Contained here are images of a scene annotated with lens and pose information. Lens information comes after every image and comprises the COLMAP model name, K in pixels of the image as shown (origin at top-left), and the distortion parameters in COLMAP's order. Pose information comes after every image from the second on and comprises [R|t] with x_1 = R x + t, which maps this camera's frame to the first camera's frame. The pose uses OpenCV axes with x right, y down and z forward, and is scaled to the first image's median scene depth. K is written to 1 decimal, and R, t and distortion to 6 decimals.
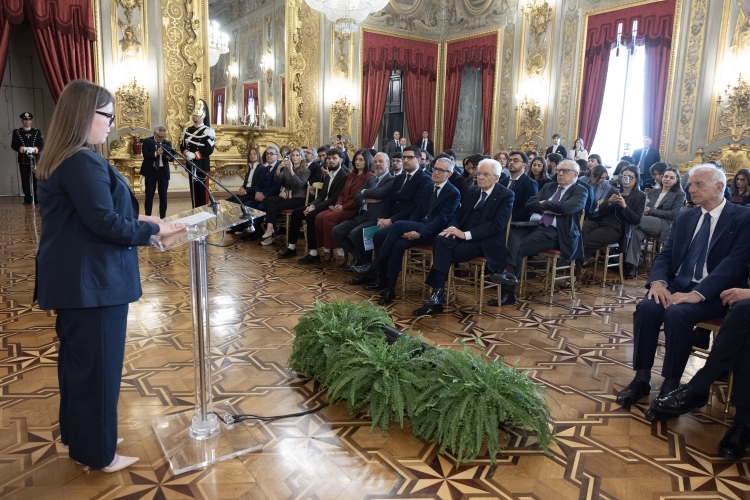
lens RADIAL K [[546.1, 0, 376.6], [0, 546.1, 228.2], [0, 0, 1]] dist [-0.012368, 0.011985]
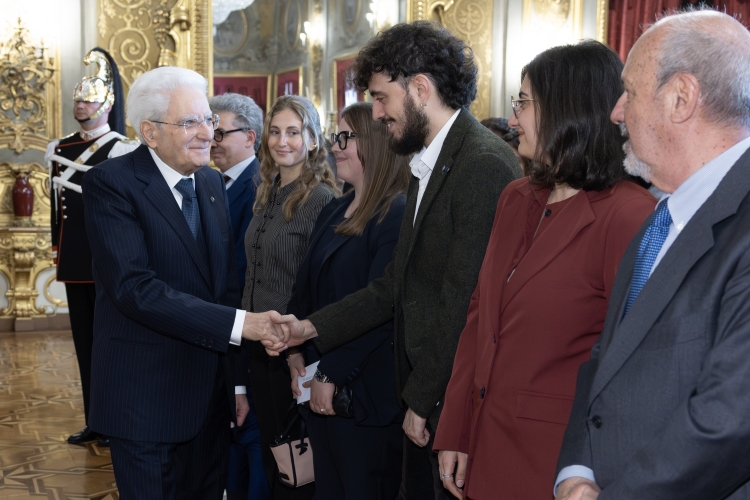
lens RADIAL K [[1077.3, 0, 373.1], [0, 1077.3, 253.9], [0, 0, 1]] dist [0.030112, 0.000000]
pose [[0.977268, -0.006443, -0.211910, -0.030251], [-0.010661, 0.996780, -0.079474, -0.049983], [0.211740, 0.079926, 0.974052, 0.302855]]
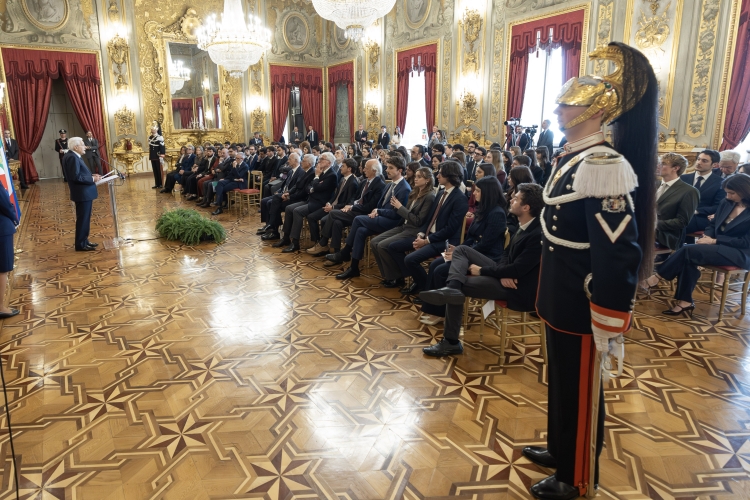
lens RADIAL K [[412.6, 0, 323.2], [0, 412.6, 202.4], [0, 0, 1]] dist [-0.005414, -0.000643]
pose [[0.998767, -0.044344, -0.022305, 0.183861], [0.044877, 0.998705, 0.023975, 0.022930], [0.021213, -0.024946, 0.999464, -0.271629]]
